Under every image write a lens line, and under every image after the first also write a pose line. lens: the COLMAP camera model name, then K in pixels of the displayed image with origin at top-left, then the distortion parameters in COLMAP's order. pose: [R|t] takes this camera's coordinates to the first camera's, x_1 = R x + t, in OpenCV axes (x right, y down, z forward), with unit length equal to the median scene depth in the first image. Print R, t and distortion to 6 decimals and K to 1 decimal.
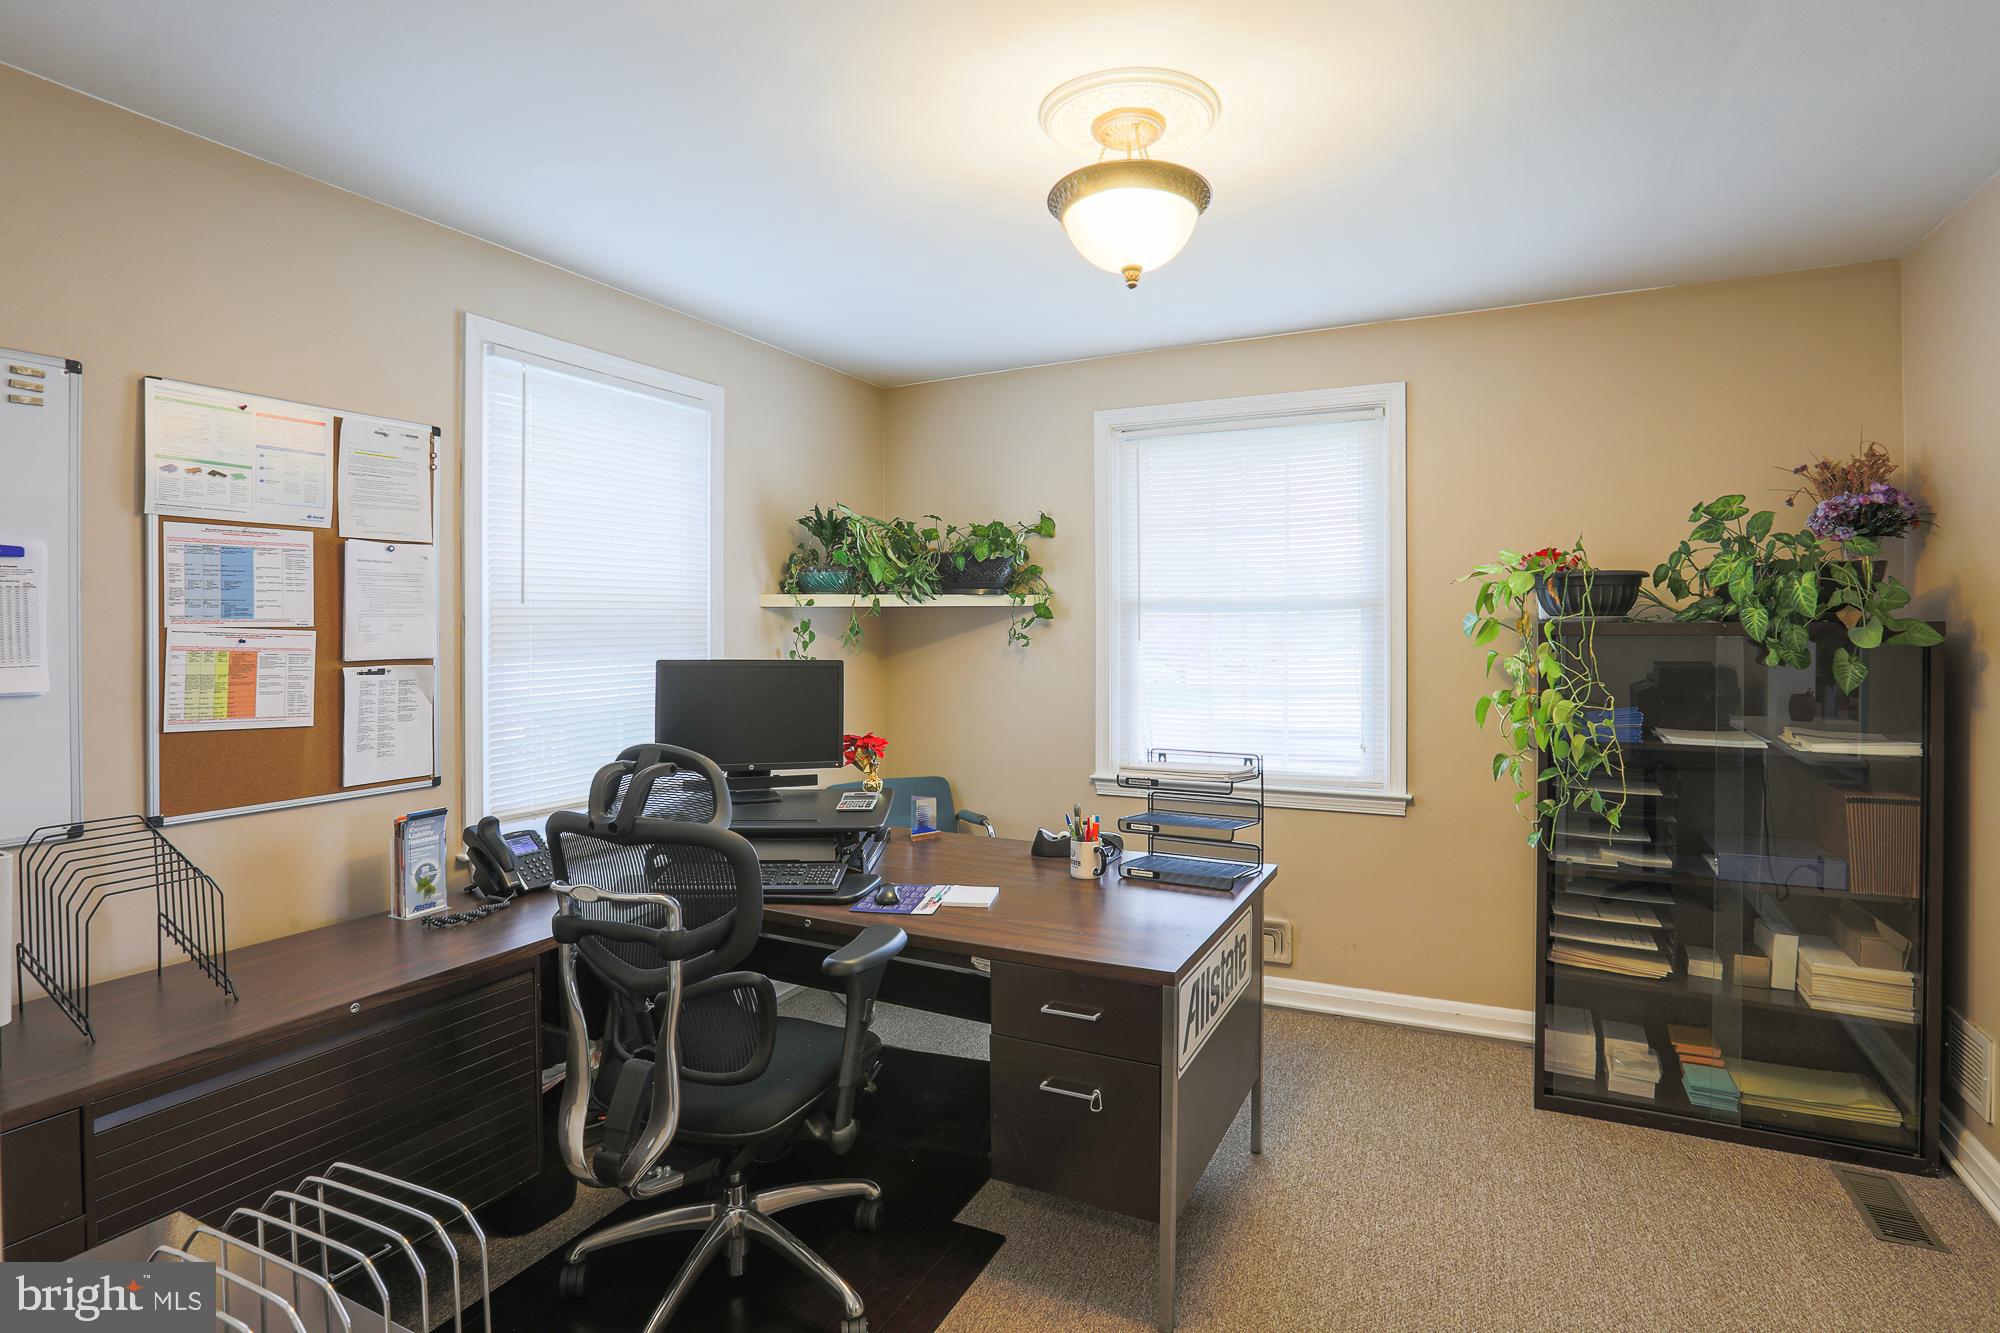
lens RADIAL K [[992.3, 0, 1025.9], [0, 992.3, 632.8], [0, 0, 1]] dist [-0.073000, 0.032491]
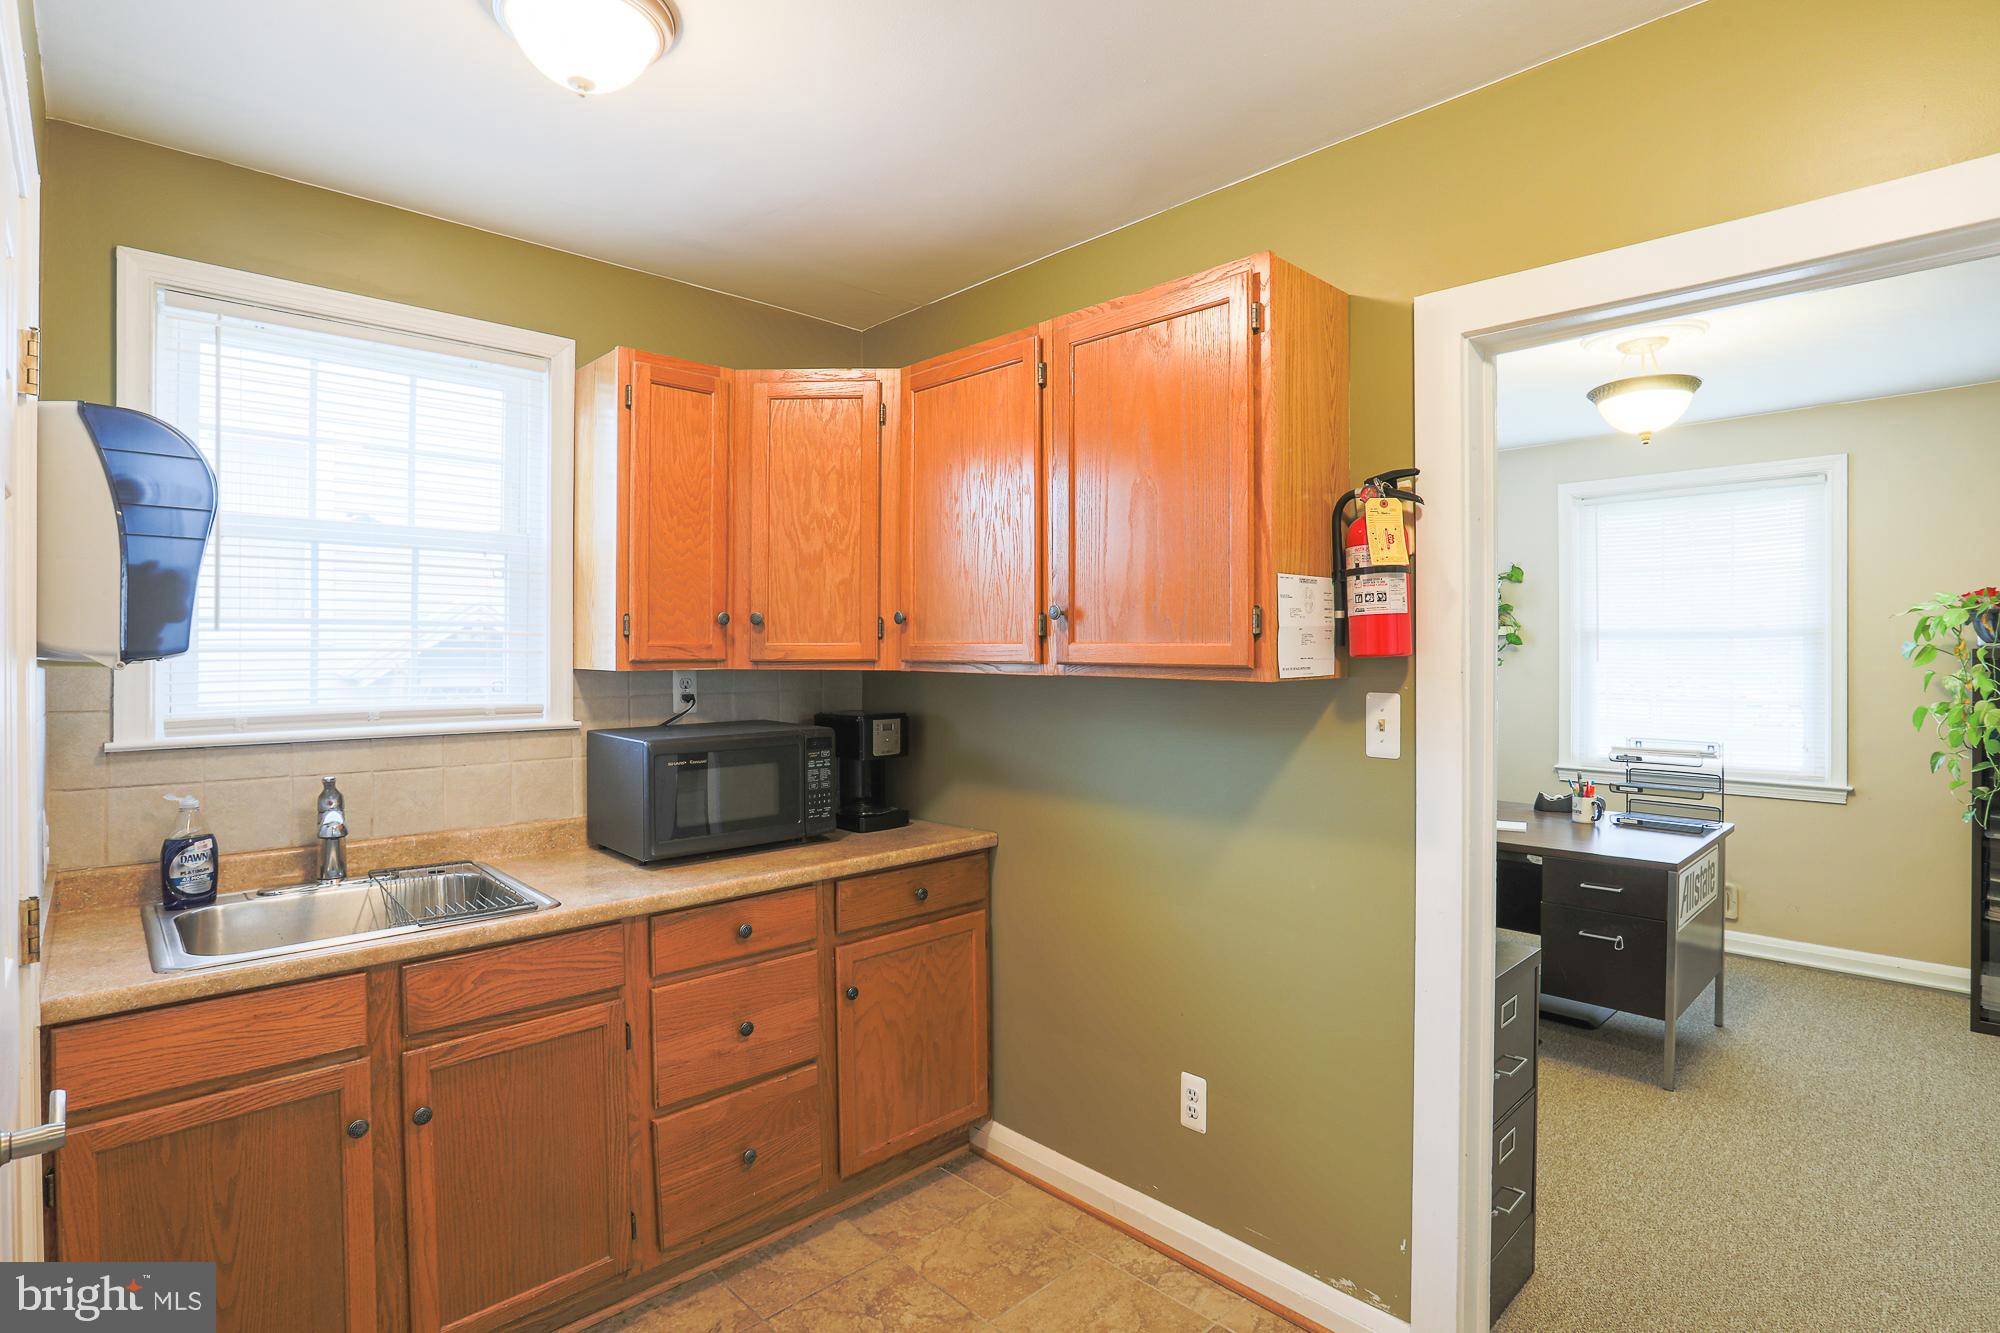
lens RADIAL K [[977.1, 0, 1007.6], [0, 977.1, 656.0], [0, 0, 1]] dist [-0.047638, 0.011829]
pose [[0.937527, 0.002070, -0.347906, -0.229069], [-0.001919, 0.999998, 0.000780, 0.000912], [0.347907, -0.000064, 0.937529, -0.590706]]
